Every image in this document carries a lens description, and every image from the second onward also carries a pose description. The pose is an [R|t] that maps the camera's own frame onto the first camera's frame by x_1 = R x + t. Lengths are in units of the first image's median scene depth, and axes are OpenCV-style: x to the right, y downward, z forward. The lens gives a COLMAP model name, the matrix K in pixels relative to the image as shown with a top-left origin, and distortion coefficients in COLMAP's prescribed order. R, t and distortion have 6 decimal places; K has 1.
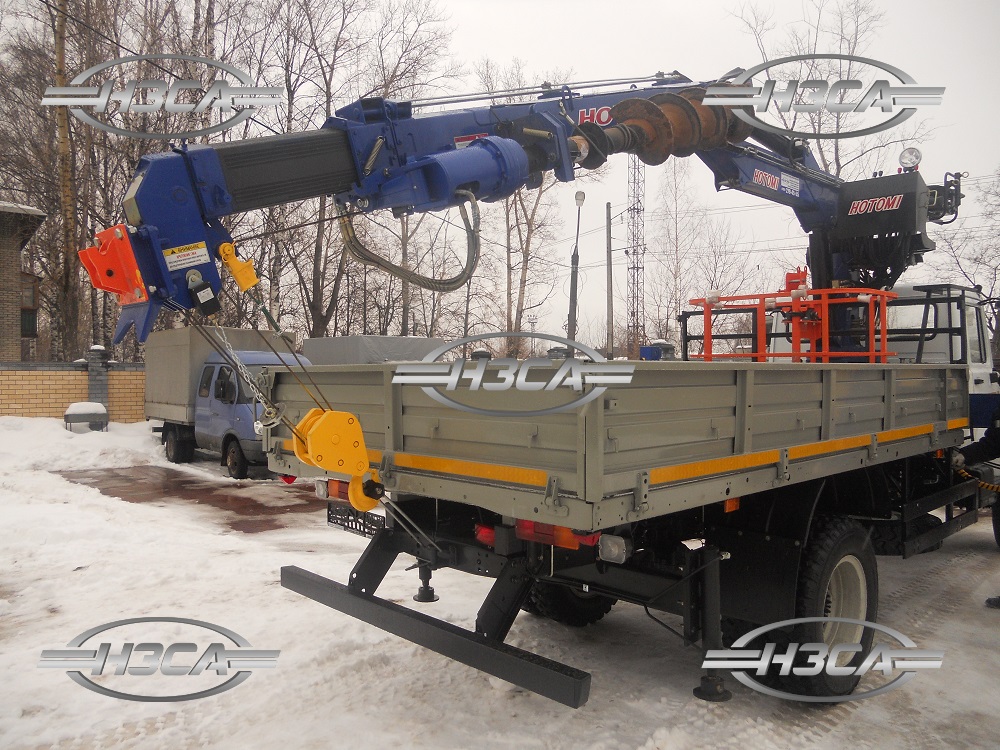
lens RADIAL K [[767.7, 0, 505.5], [0, 767.7, 376.0], [0, 0, 1]] dist [-0.045055, -0.001424]
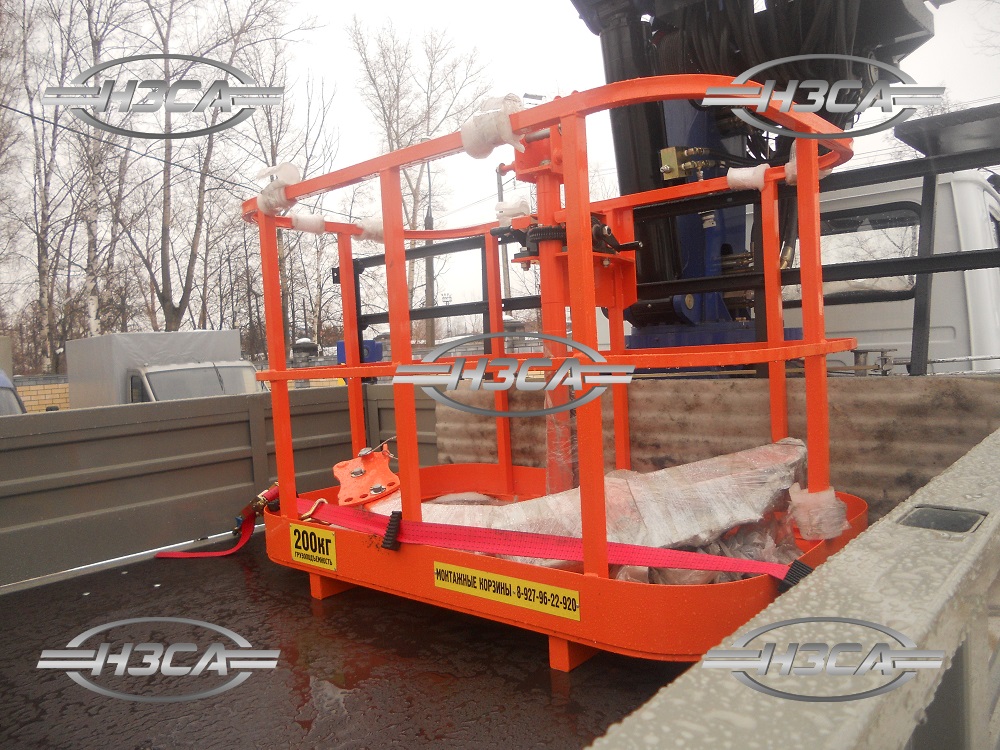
lens RADIAL K [[767.7, 0, 505.5], [0, 767.7, 376.0], [0, 0, 1]] dist [-0.045055, -0.001424]
pose [[0.993384, -0.063319, 0.095809, 0.273405], [0.060630, 0.997687, 0.030726, -0.027227], [-0.097533, -0.024714, 0.994925, 0.560054]]
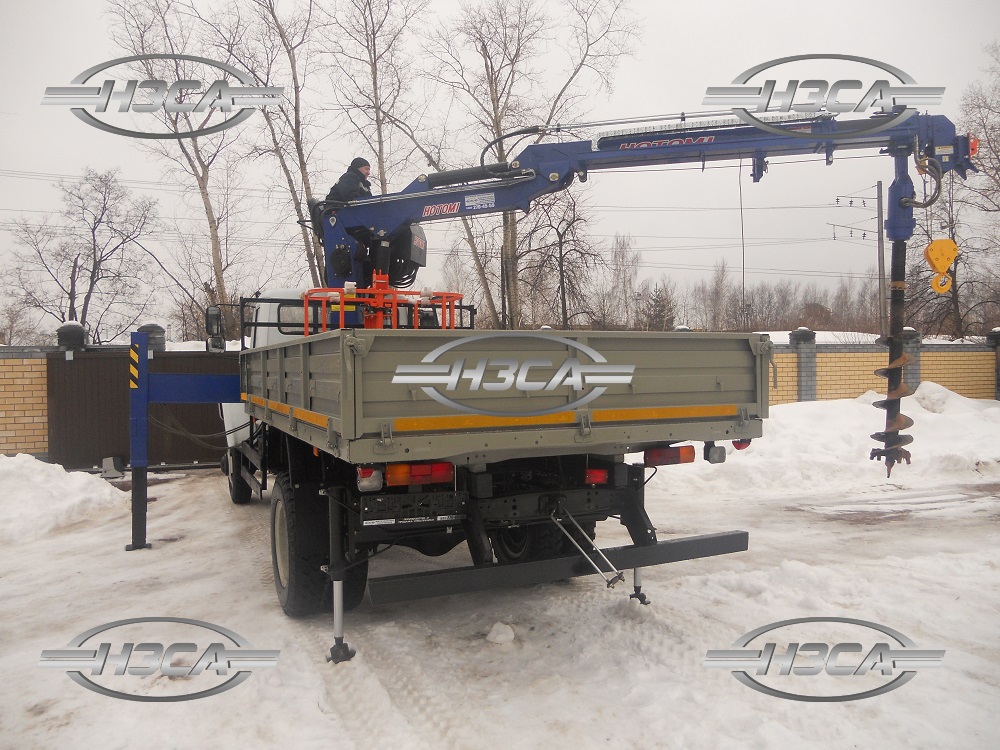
lens RADIAL K [[767.7, 0, 505.5], [0, 767.7, 376.0], [0, 0, 1]] dist [-0.045055, -0.001424]
pose [[0.309197, -0.015928, 0.950865, -0.583122], [0.012608, 0.999841, 0.012648, 0.008183], [-0.950914, 0.008078, 0.309348, 0.364727]]
